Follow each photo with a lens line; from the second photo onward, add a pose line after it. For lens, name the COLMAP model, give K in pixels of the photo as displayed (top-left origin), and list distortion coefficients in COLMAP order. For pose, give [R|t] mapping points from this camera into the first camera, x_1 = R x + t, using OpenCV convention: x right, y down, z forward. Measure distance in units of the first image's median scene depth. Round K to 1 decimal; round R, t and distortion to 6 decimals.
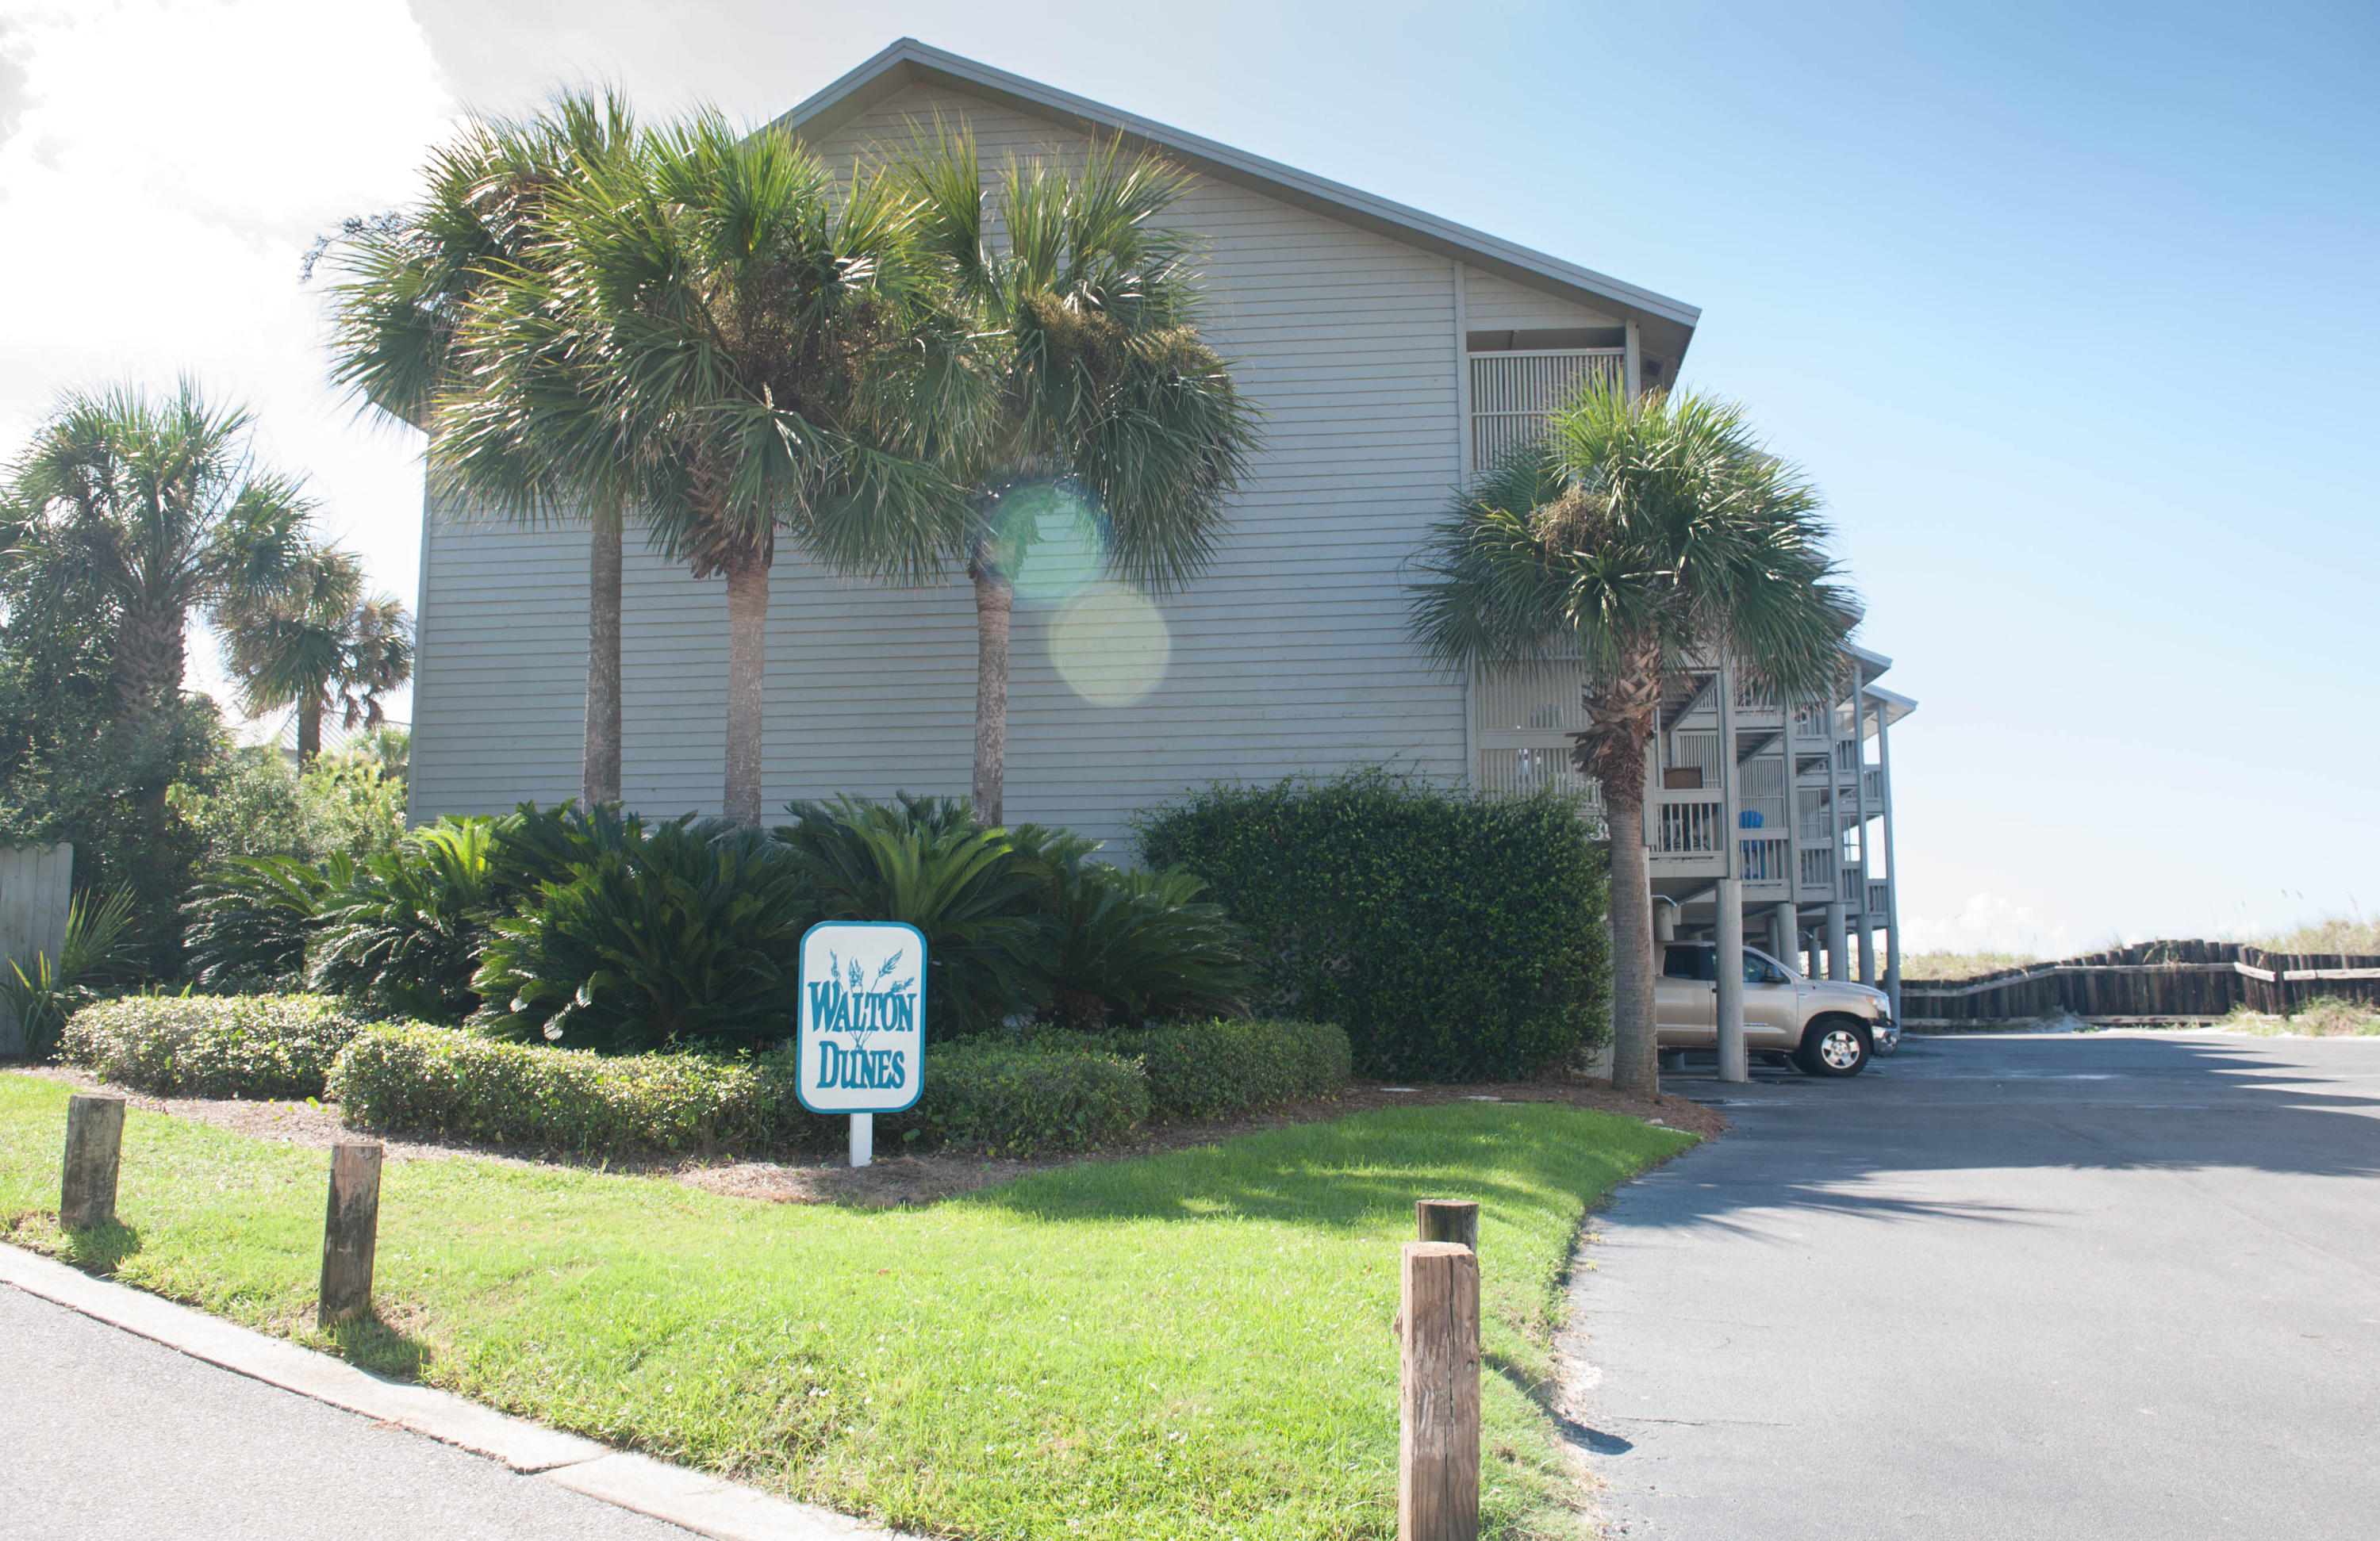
lens RADIAL K [[1797.3, 0, 1189.7], [0, 1797.3, 770.3], [0, 0, 1]] dist [-0.009900, -0.003227]
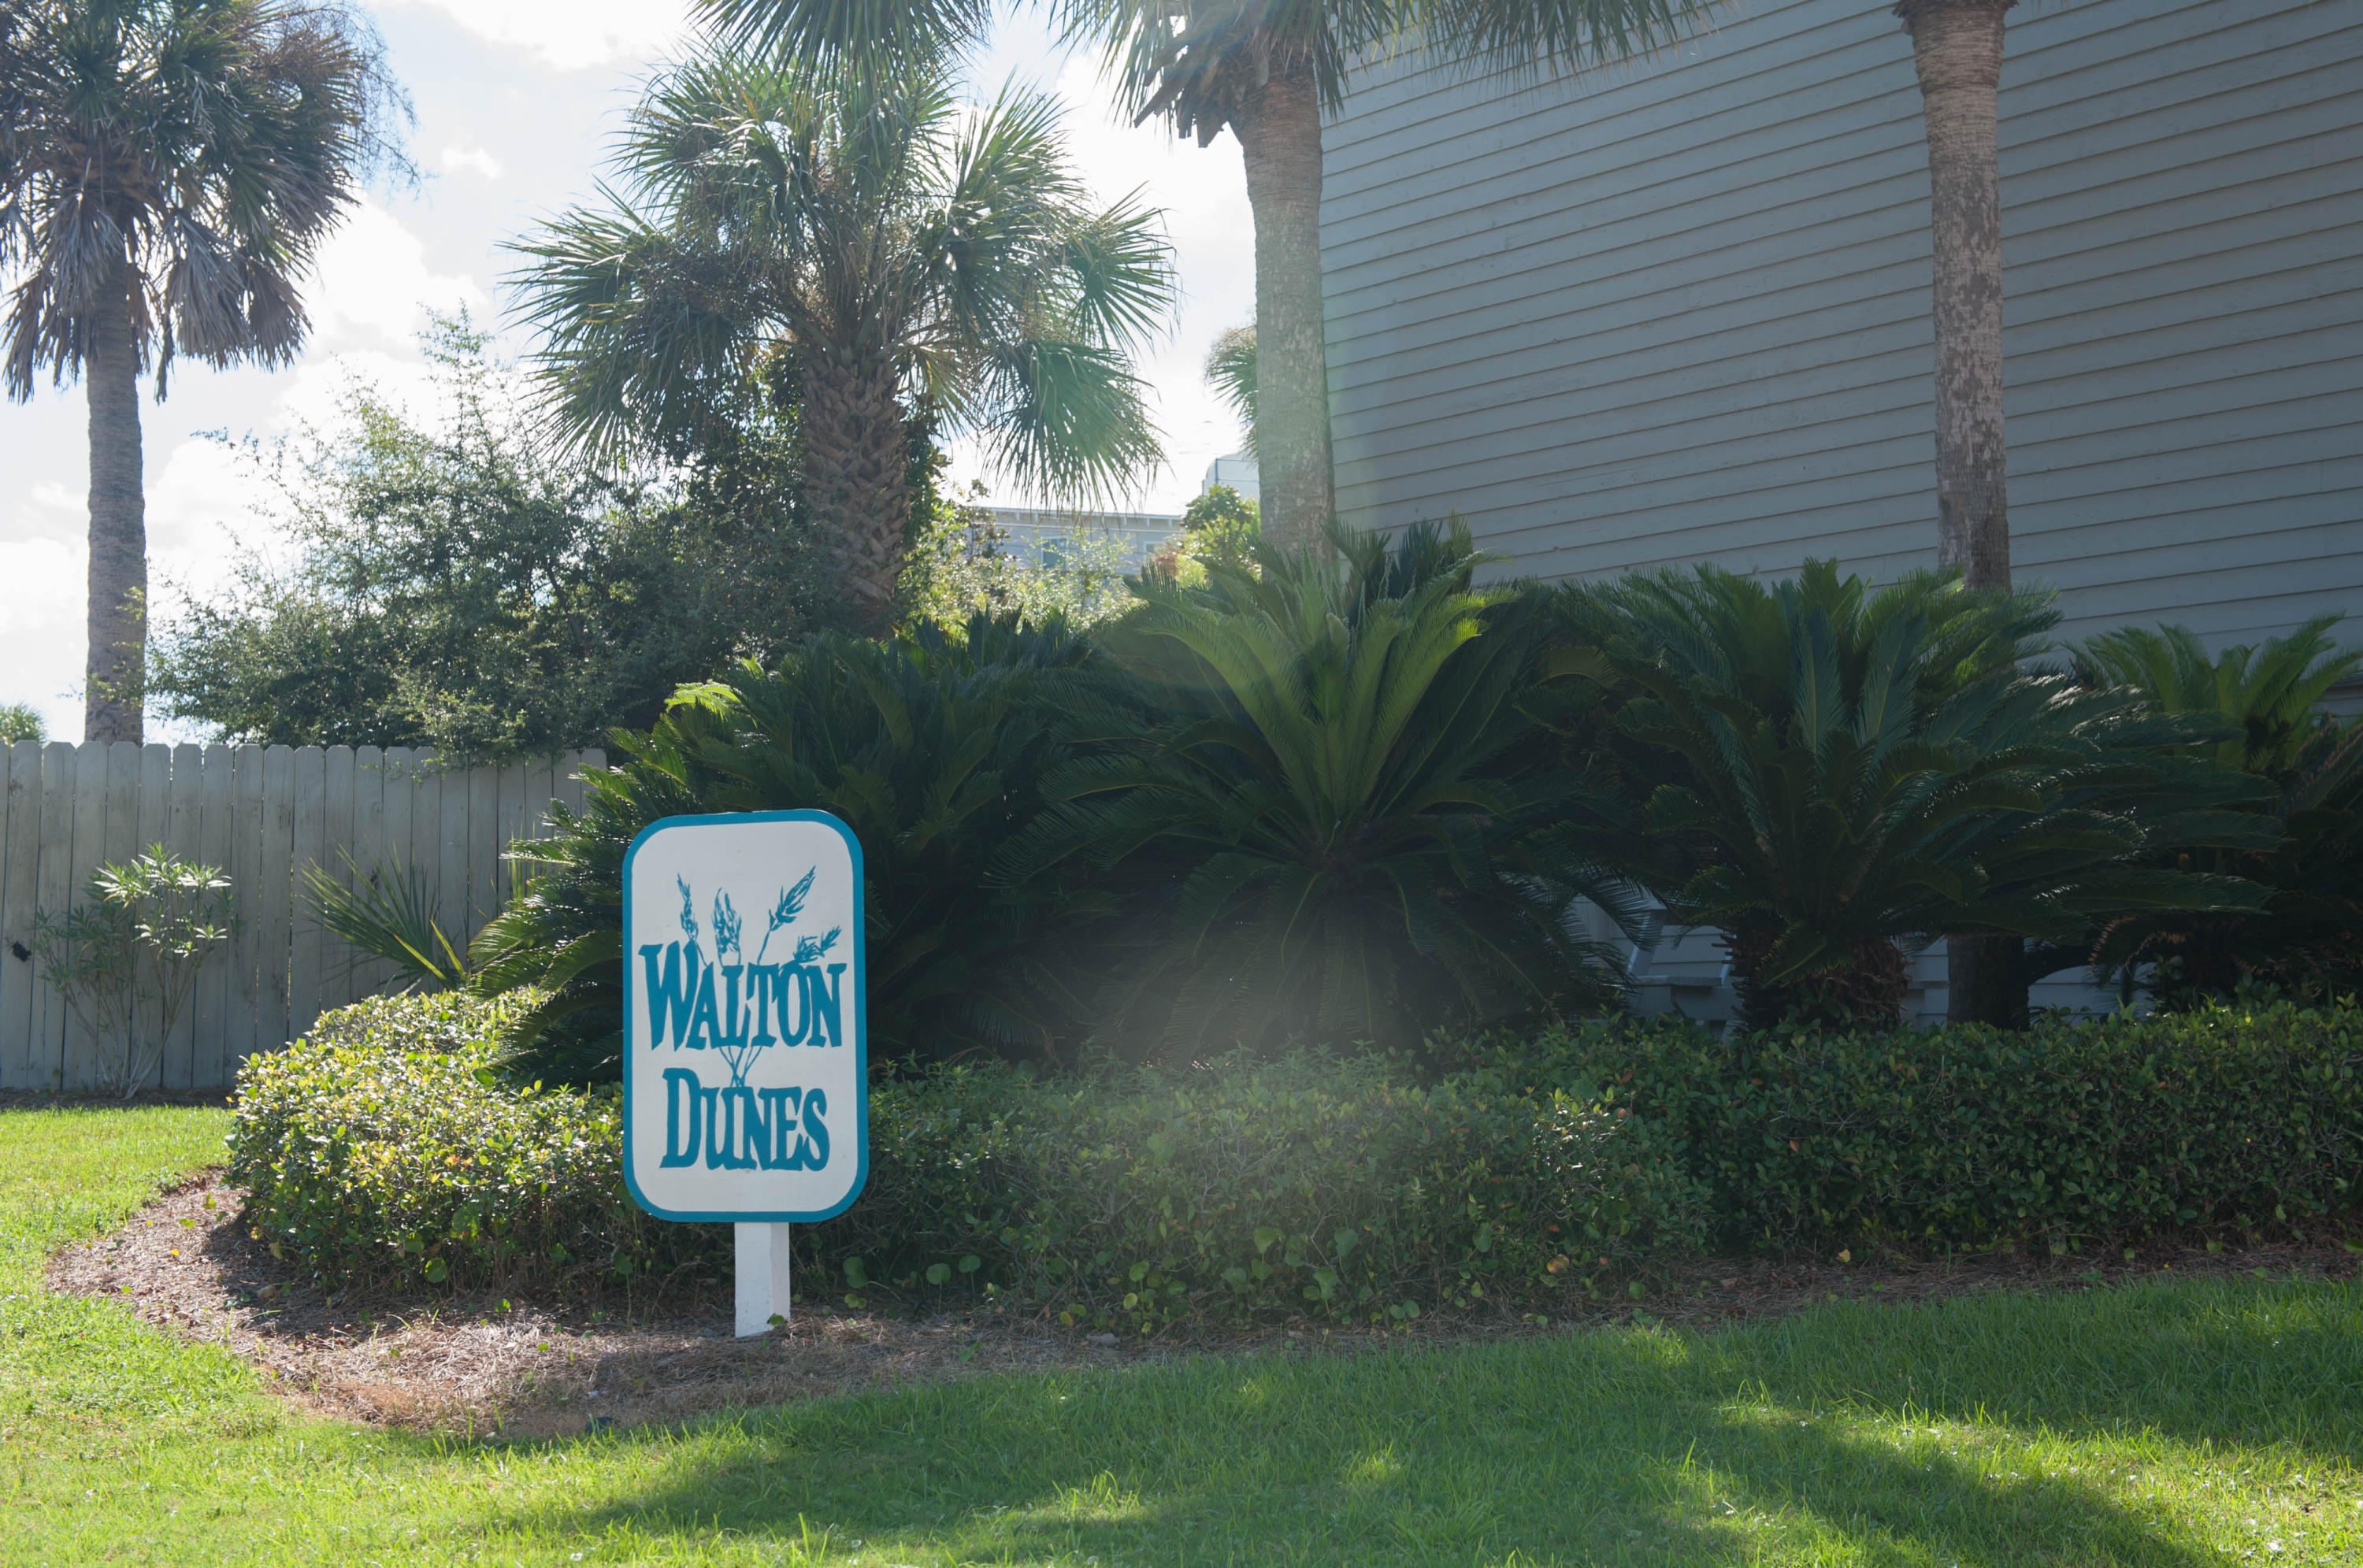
lens RADIAL K [[3151.7, 0, 1182.2], [0, 3151.7, 784.5], [0, 0, 1]] dist [0.103397, 0.000000]
pose [[0.760452, -0.058668, -0.646738, 0.436814], [0.106165, 0.993743, 0.034686, 0.061260], [0.640657, -0.095038, 0.761923, 0.454637]]
